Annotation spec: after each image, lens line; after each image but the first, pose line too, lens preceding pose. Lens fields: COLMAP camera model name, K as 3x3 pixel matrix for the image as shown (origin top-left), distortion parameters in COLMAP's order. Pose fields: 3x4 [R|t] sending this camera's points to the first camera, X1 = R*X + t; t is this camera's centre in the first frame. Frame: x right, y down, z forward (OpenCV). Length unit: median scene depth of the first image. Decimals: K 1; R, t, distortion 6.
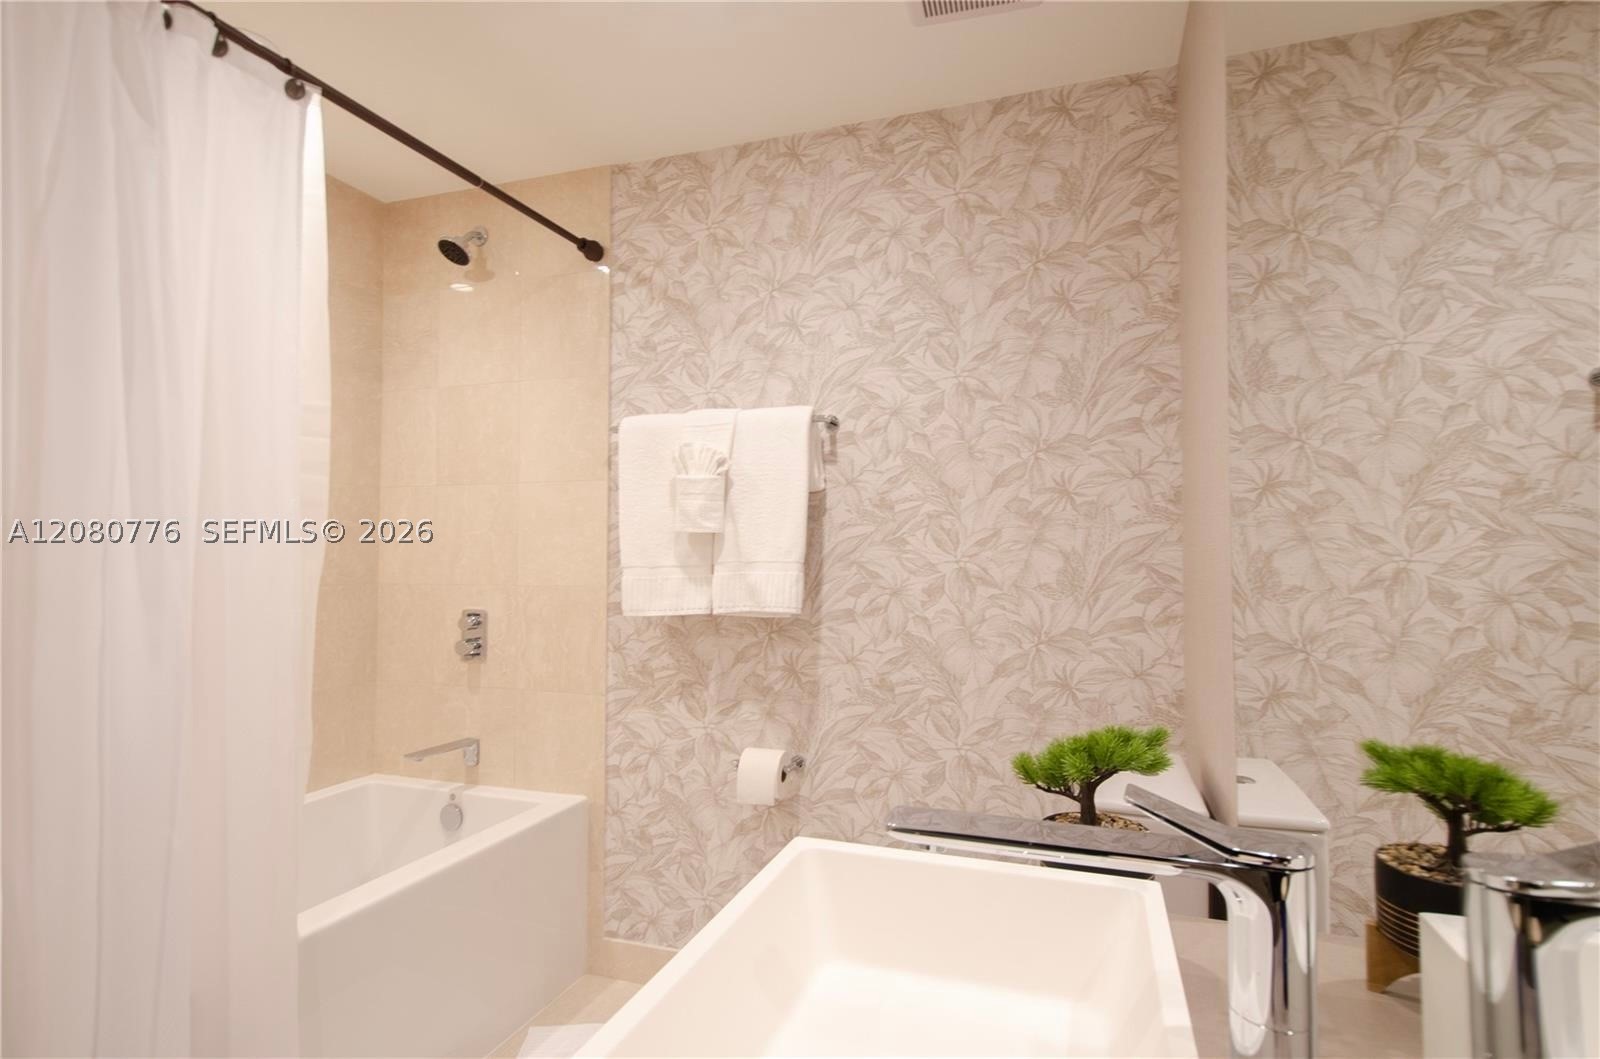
lens RADIAL K [[834.4, 0, 797.1], [0, 834.4, 524.7], [0, 0, 1]] dist [0.006974, 0.003386]
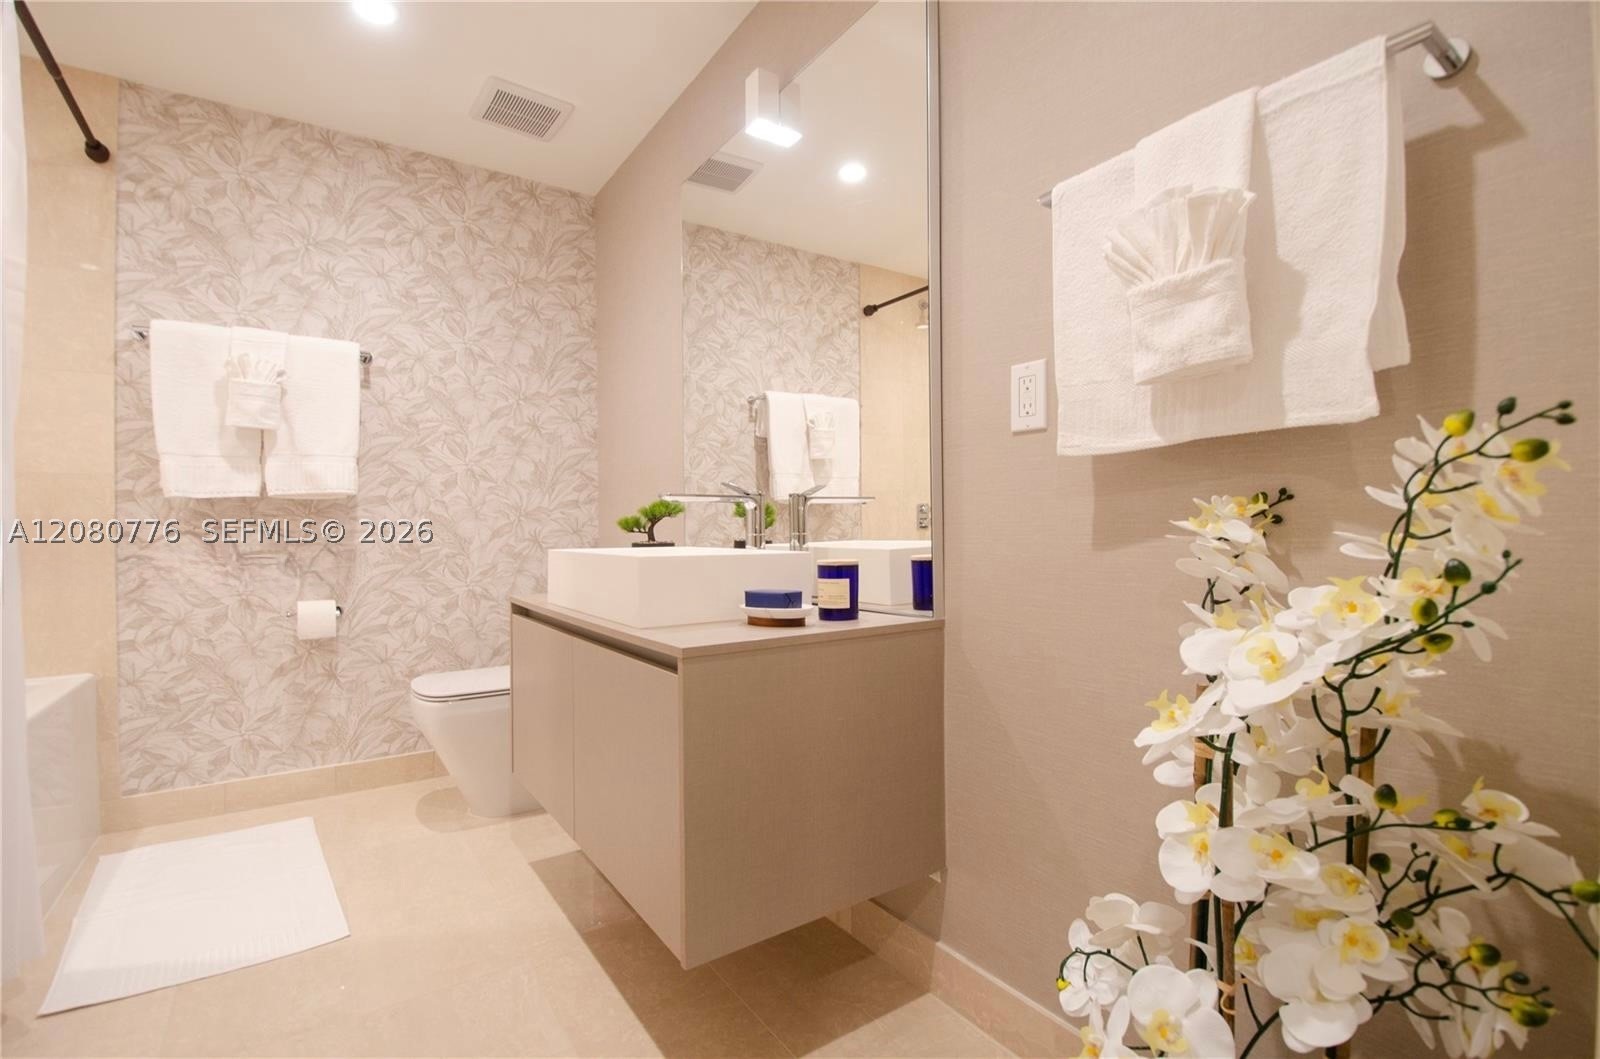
lens RADIAL K [[717.0, 0, 815.4], [0, 717.0, 538.7], [0, 0, 1]] dist [-0.010729, -0.010787]
pose [[0.571111, -0.014261, 0.820749, -0.503111], [-0.021251, 0.999257, 0.032150, 0.119882], [-0.820598, -0.035803, 0.570384, -0.272262]]
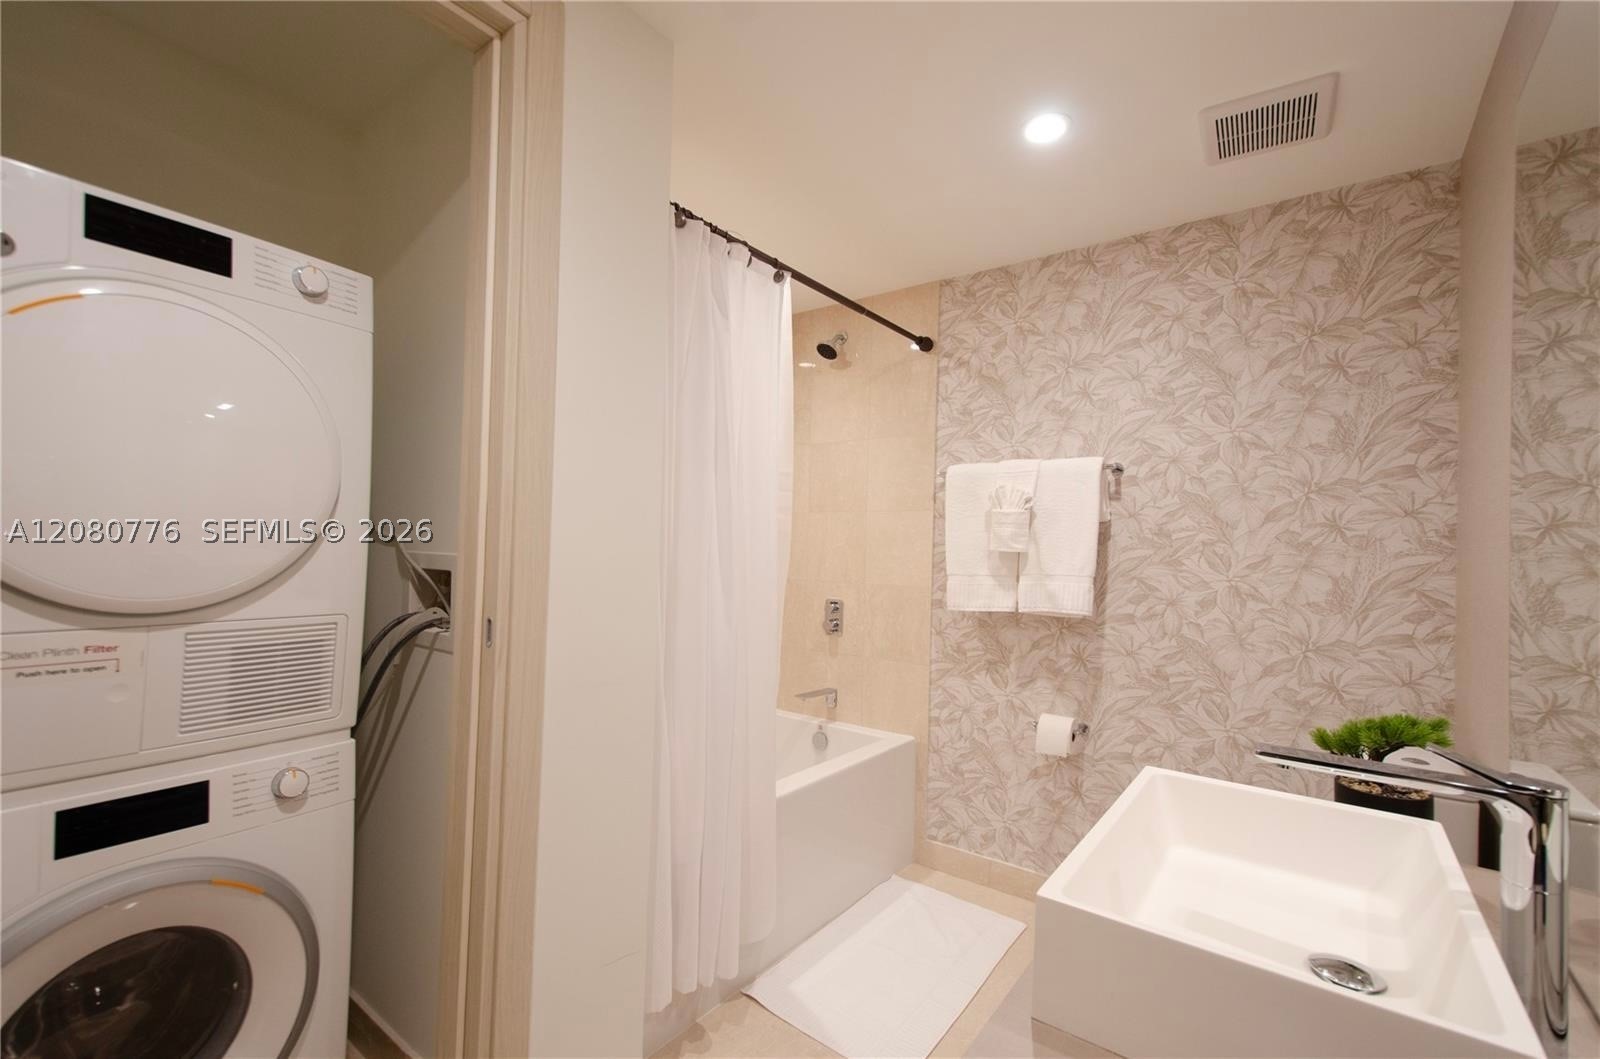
lens RADIAL K [[695.6, 0, 790.4], [0, 695.6, 536.1], [0, 0, 1]] dist [0.019590, -0.012805]
pose [[0.949171, 0.019192, -0.314177, -0.099073], [-0.015974, 0.999790, 0.012817, -0.024576], [0.314357, -0.007147, 0.949278, -0.188175]]
